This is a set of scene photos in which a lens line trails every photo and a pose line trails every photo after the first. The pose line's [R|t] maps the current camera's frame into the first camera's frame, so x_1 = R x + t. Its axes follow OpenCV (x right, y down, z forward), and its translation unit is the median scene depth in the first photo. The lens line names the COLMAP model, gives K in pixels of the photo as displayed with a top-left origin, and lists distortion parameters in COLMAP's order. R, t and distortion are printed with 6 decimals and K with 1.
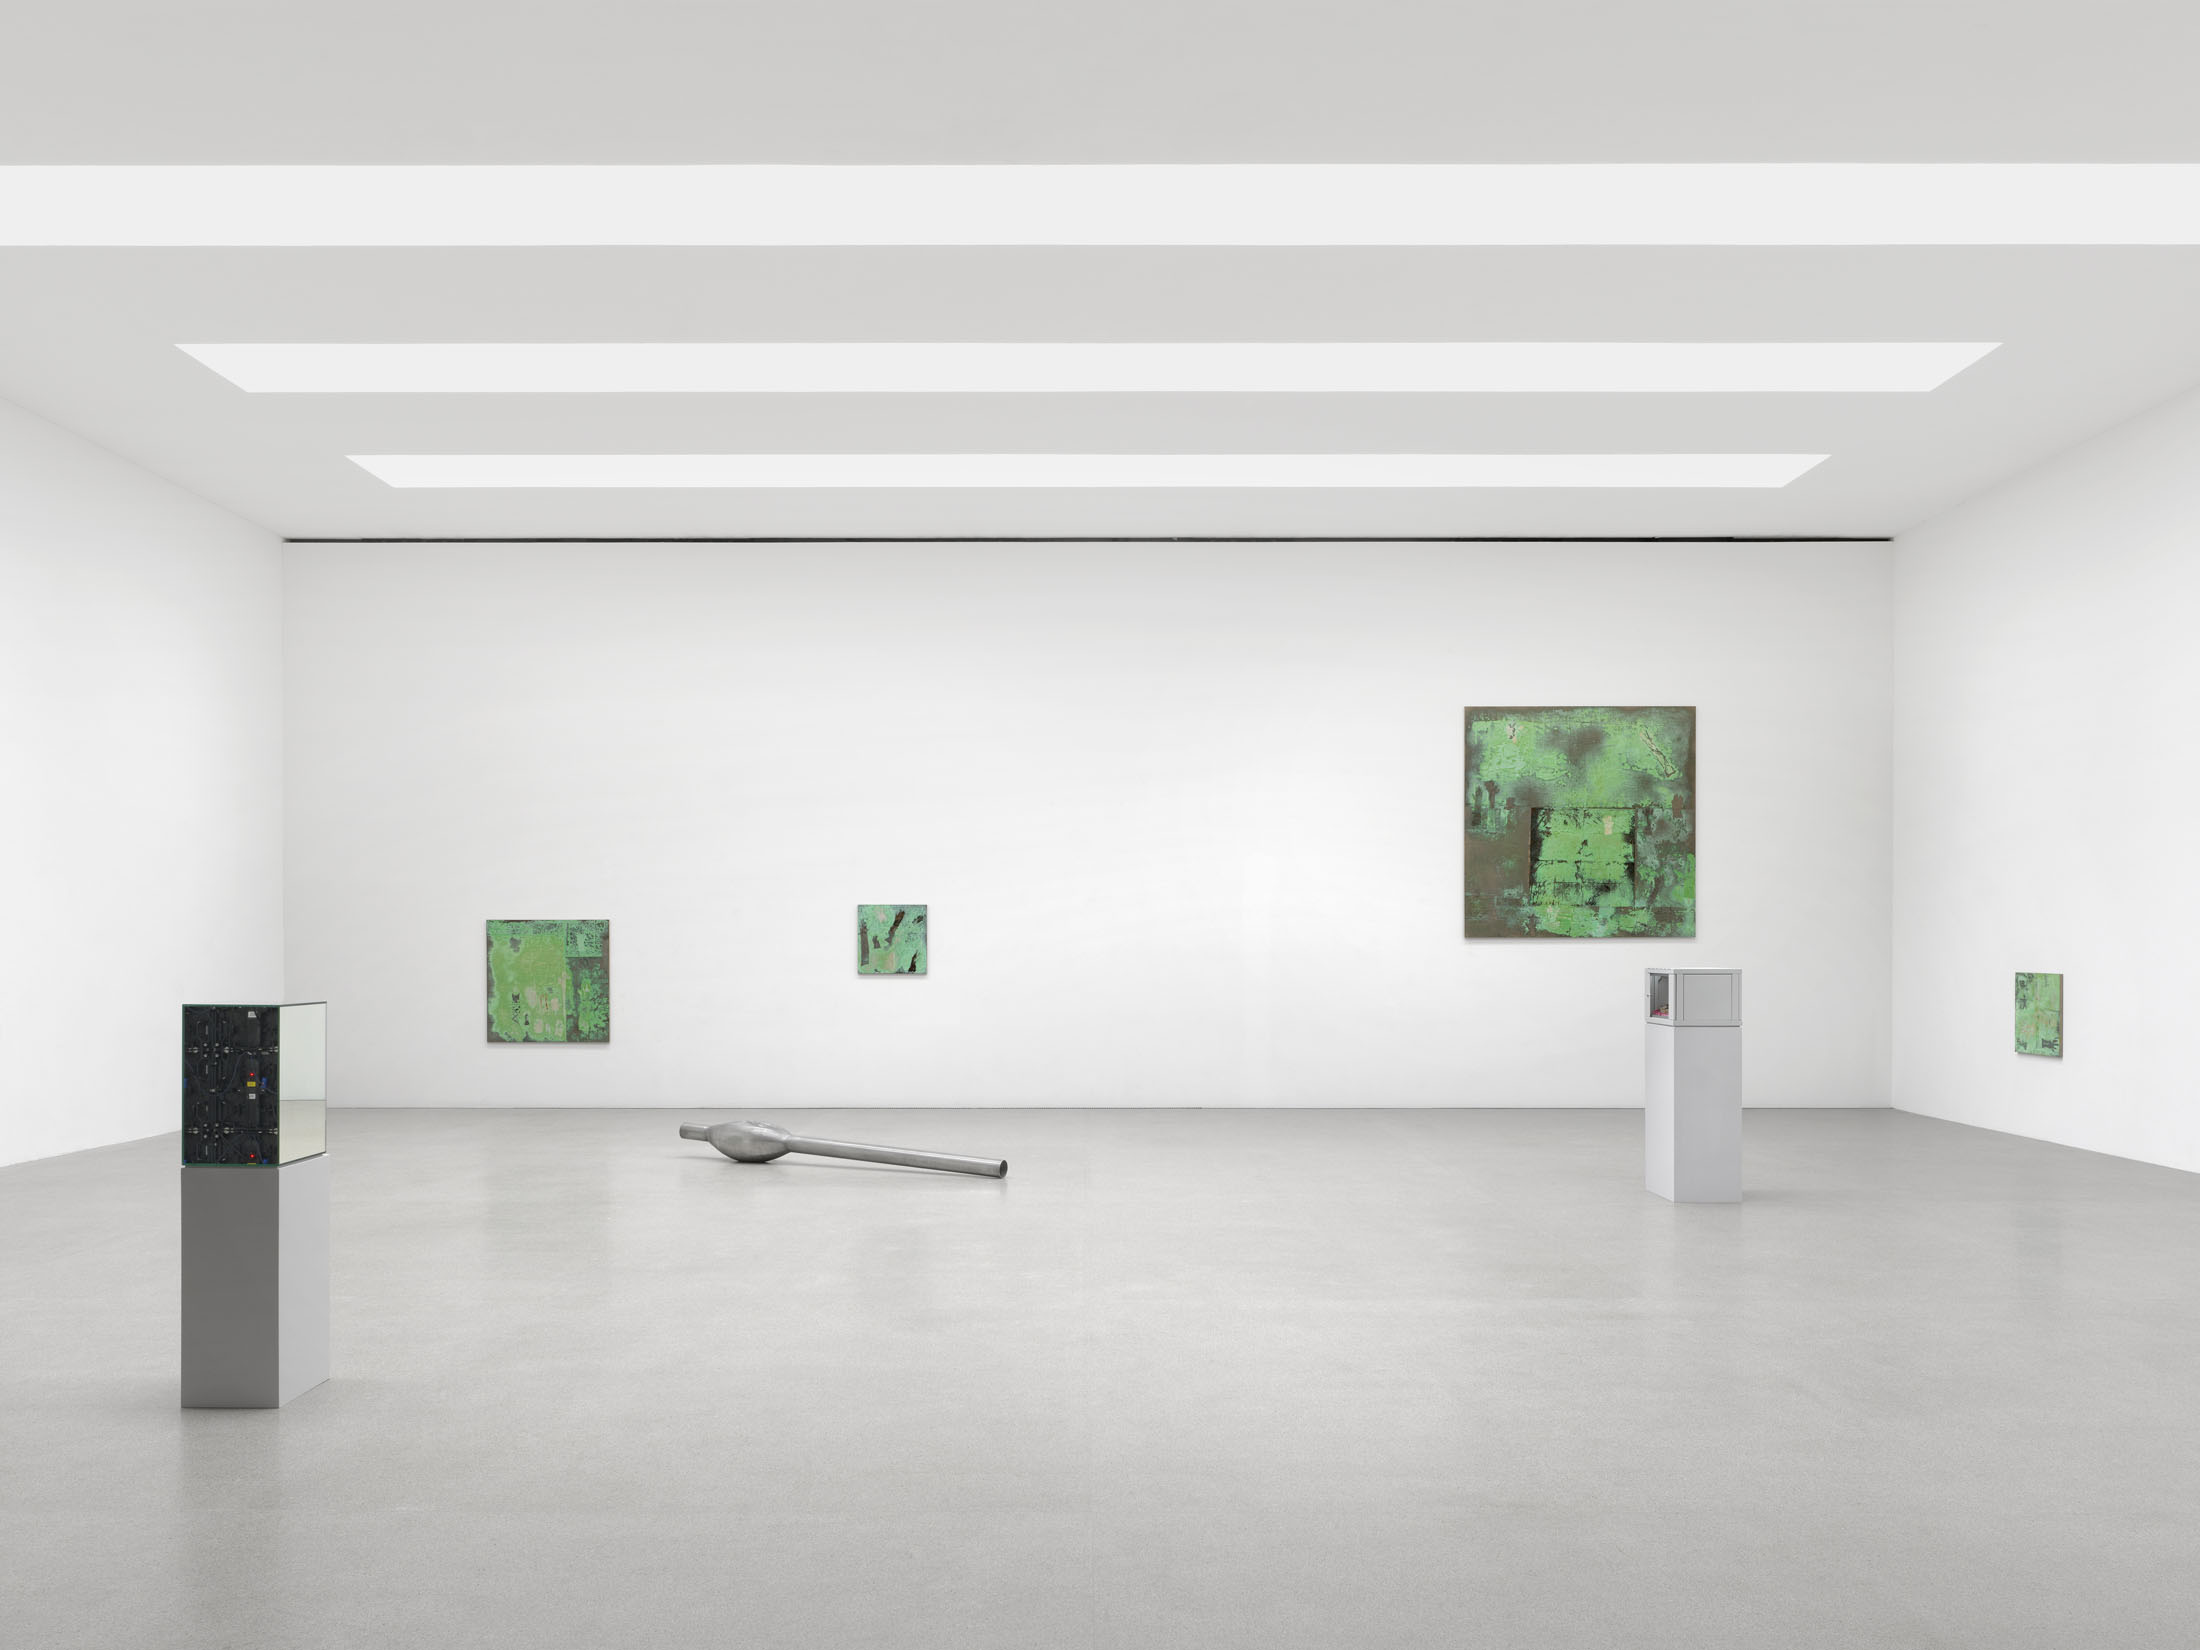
lens RADIAL K [[1748.7, 0, 1100.9], [0, 1748.7, 944.4], [0, 0, 1]] dist [-0.035517, -0.000202]
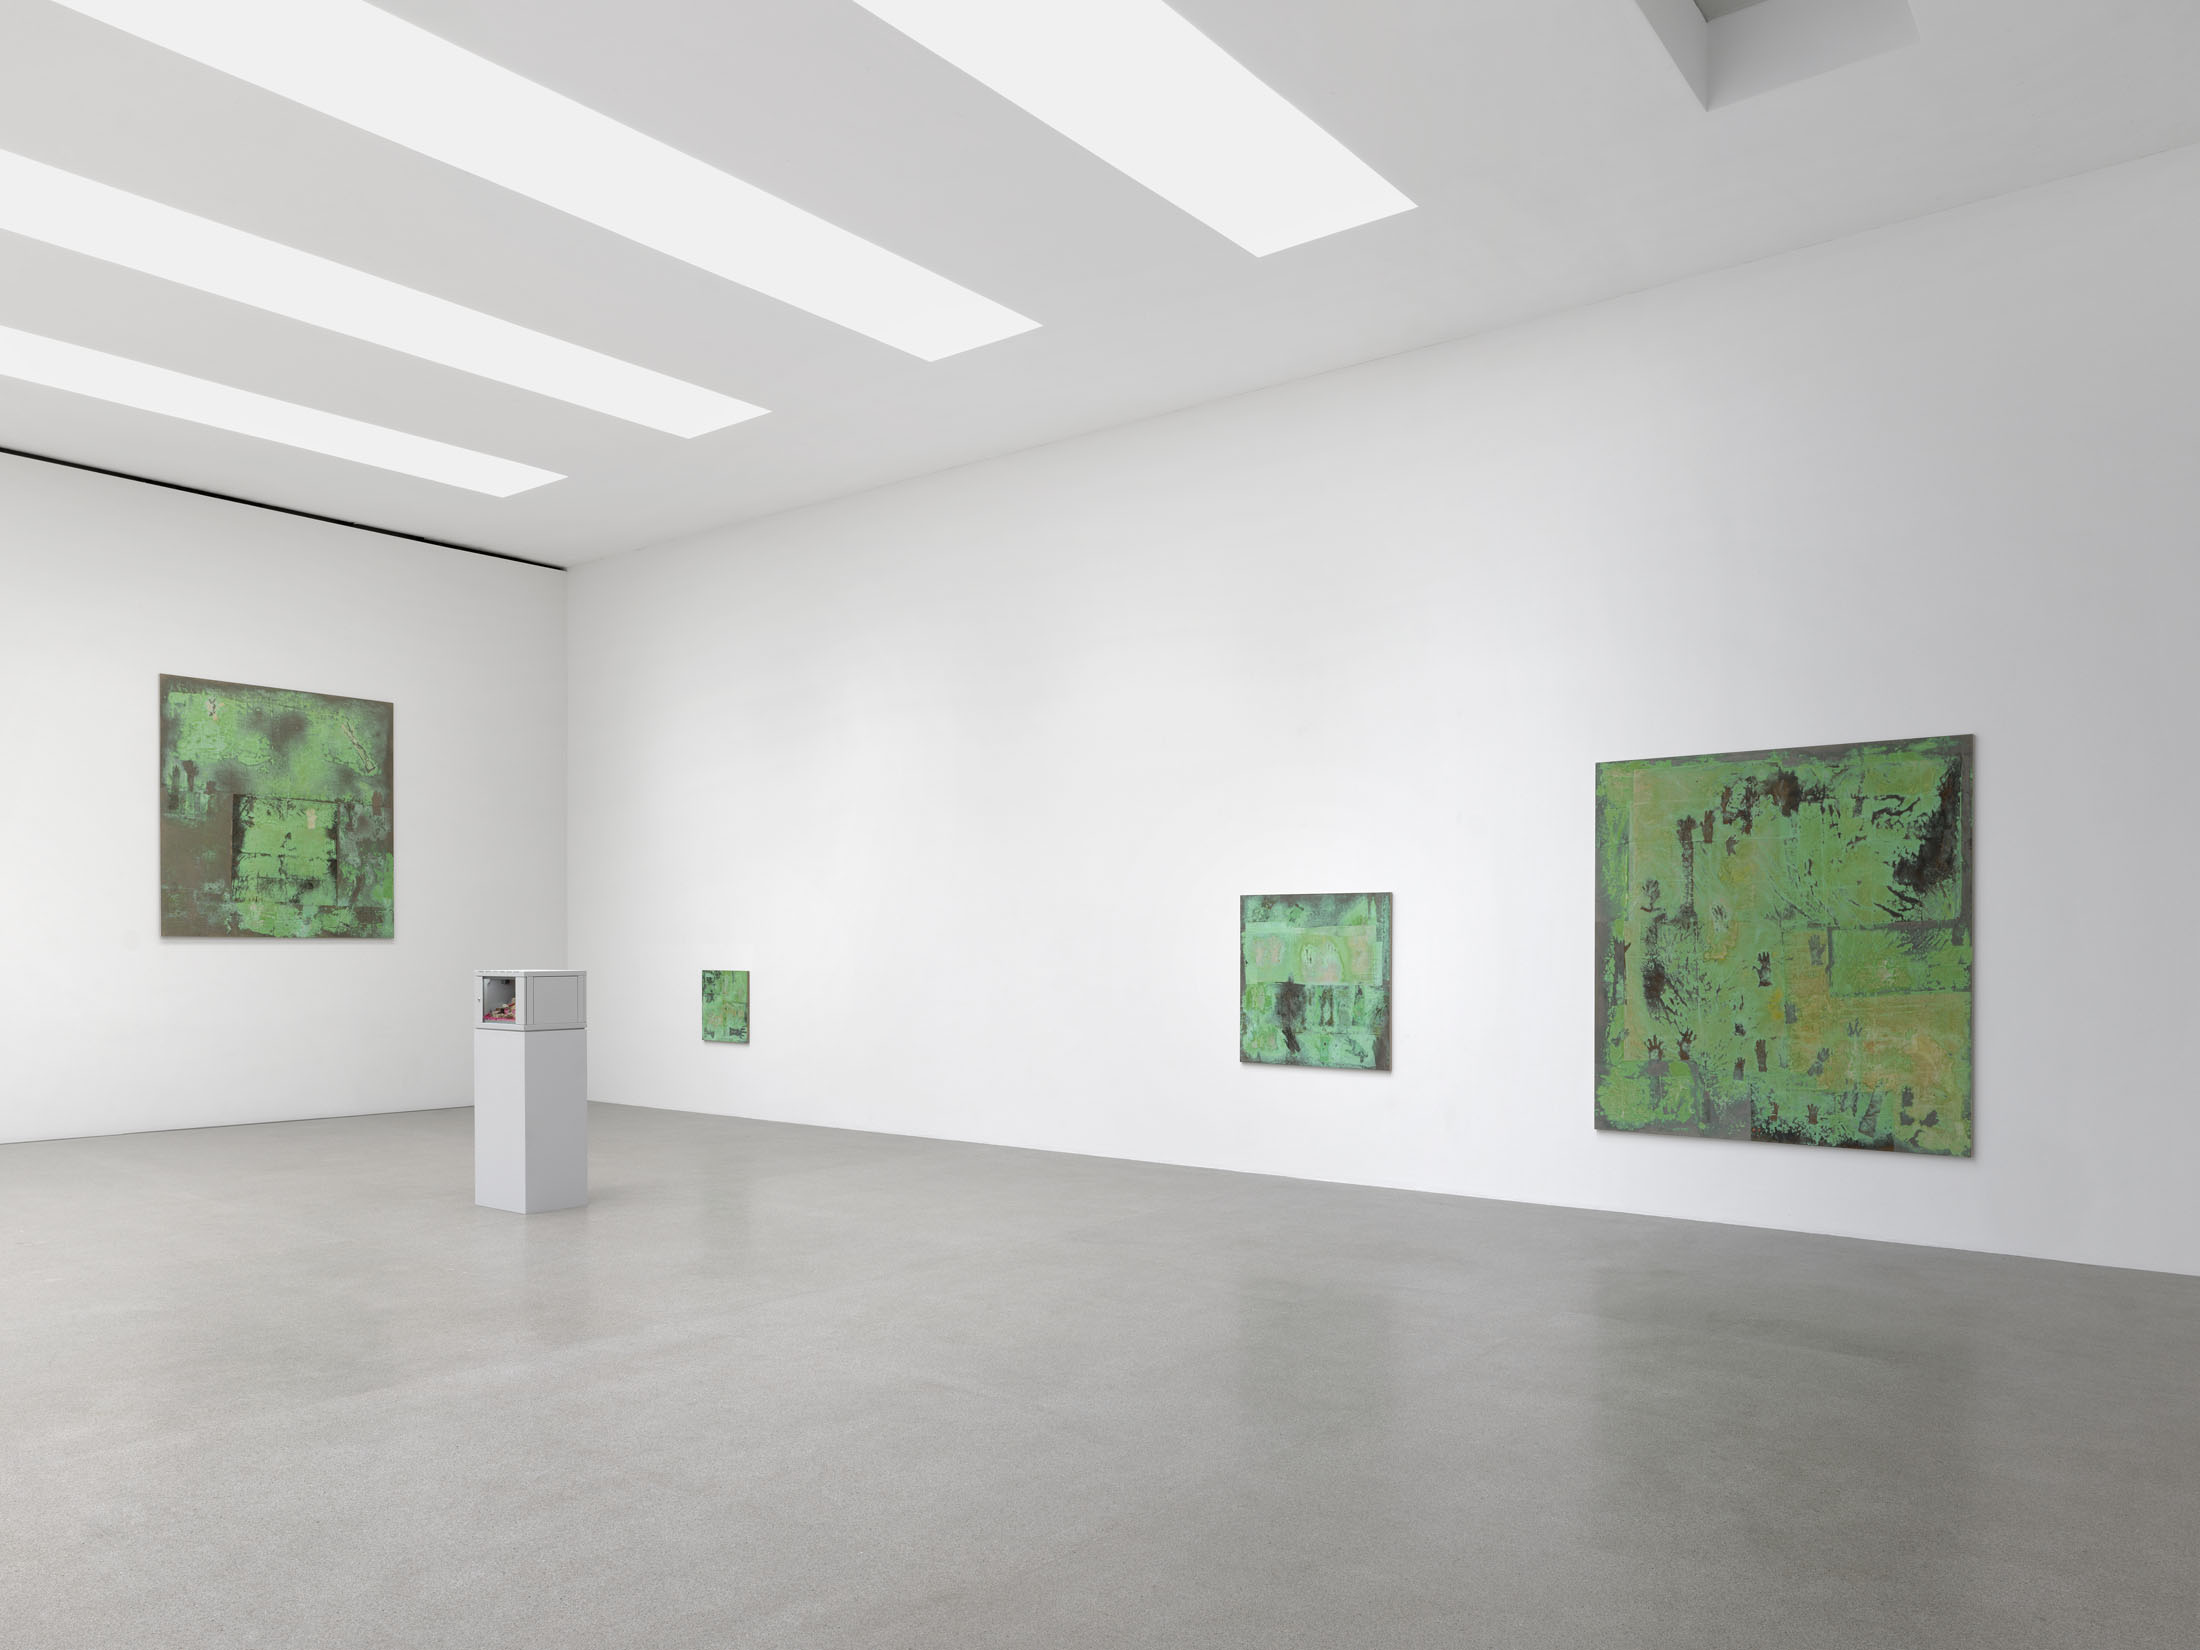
lens RADIAL K [[1568.2, 0, 1103.9], [0, 1568.2, 960.7], [0, 0, 1]] dist [-0.030357, -0.003406]
pose [[0.628922, -0.006223, 0.777444, -0.093573], [-0.001765, 0.999954, 0.009432, -0.000148], [-0.777467, -0.007304, 0.628882, 0.135943]]
